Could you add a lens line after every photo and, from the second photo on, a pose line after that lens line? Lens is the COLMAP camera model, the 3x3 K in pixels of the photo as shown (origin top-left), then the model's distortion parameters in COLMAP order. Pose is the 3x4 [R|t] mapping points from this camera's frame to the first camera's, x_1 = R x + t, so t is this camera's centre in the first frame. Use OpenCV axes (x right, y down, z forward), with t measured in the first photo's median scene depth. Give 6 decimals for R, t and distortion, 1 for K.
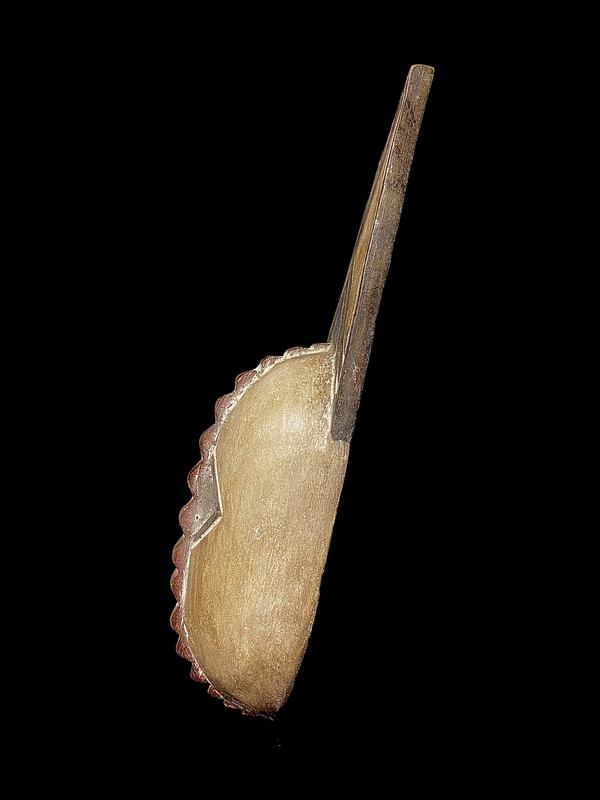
lens RADIAL K [[605.9, 0, 297.3], [0, 605.9, 390.0], [0, 0, 1]] dist [0.083619, -0.198626]
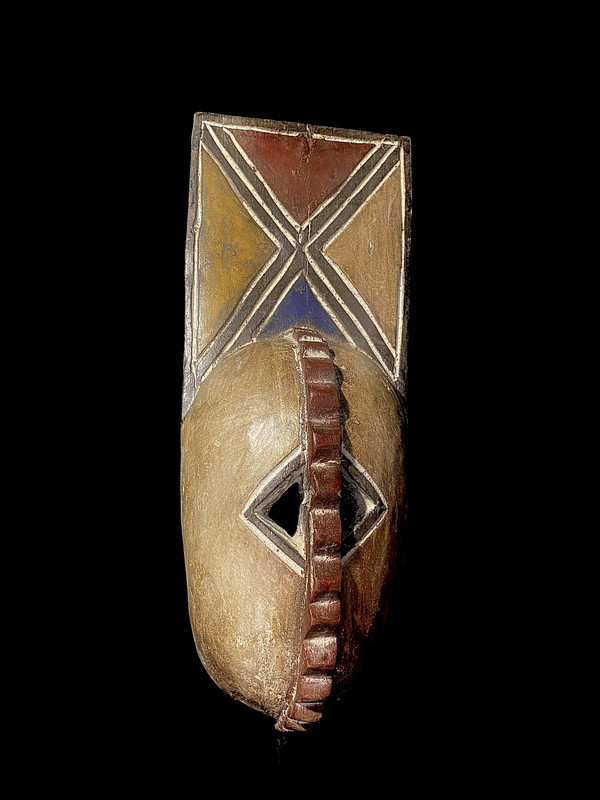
lens RADIAL K [[610.2, 0, 302.4], [0, 610.2, 386.8], [0, 0, 1]] dist [0.097970, -0.254685]
pose [[-0.076610, -0.066179, 0.994862, -1.119672], [-0.035702, 0.997337, 0.063594, -0.052246], [-0.996422, -0.030647, -0.078769, 1.246521]]
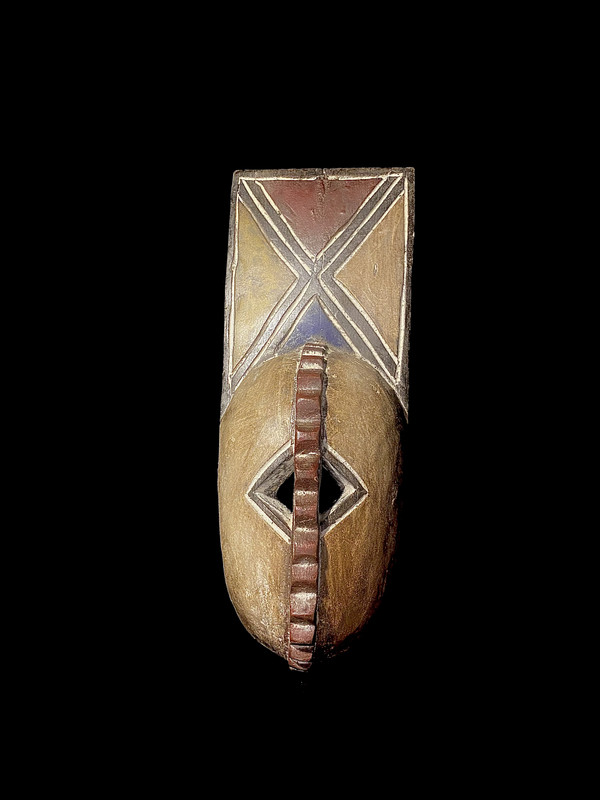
lens RADIAL K [[603.9, 0, 305.9], [0, 603.9, 394.6], [0, 0, 1]] dist [0.111044, -0.193706]
pose [[0.203143, -0.082737, 0.975647, -1.320353], [0.014081, 0.996567, 0.081580, -0.086211], [-0.979048, -0.002835, 0.203611, 0.893237]]
